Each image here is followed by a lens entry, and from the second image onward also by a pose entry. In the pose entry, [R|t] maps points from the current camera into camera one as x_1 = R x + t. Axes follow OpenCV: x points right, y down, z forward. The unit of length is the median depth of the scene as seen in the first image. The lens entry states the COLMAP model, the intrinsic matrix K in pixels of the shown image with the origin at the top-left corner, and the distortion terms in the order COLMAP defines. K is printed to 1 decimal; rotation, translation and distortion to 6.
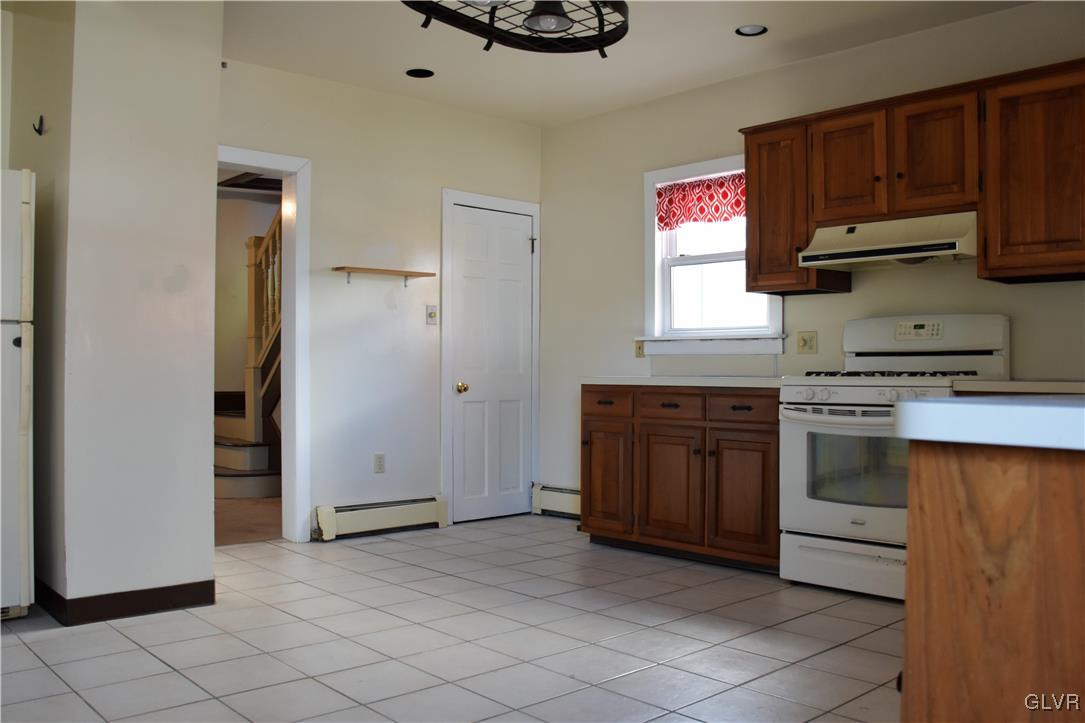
lens RADIAL K [[835.0, 0, 542.5], [0, 835.0, 361.5], [0, 0, 1]] dist [-0.099333, 0.011924]
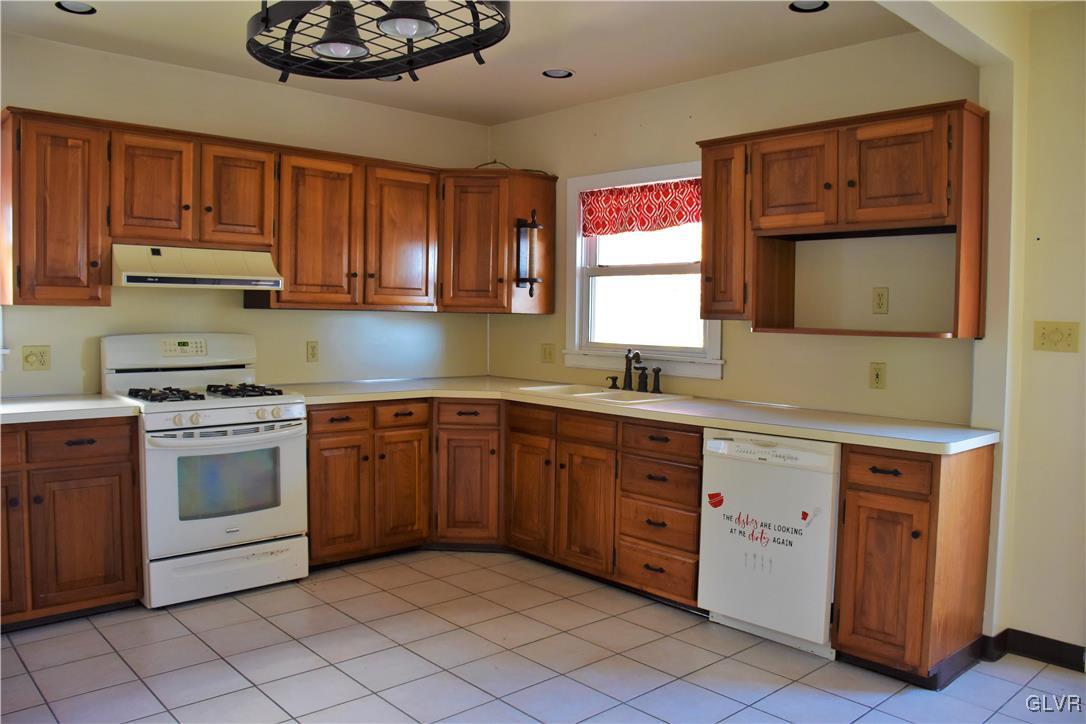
lens RADIAL K [[835.8, 0, 543.0], [0, 835.8, 362.0], [0, 0, 1]] dist [-0.099333, 0.011924]
pose [[0.065617, -0.056576, 0.996240, -0.637347], [-0.016529, 0.998193, 0.057775, -0.095669], [-0.997708, -0.020258, 0.064563, 0.482134]]
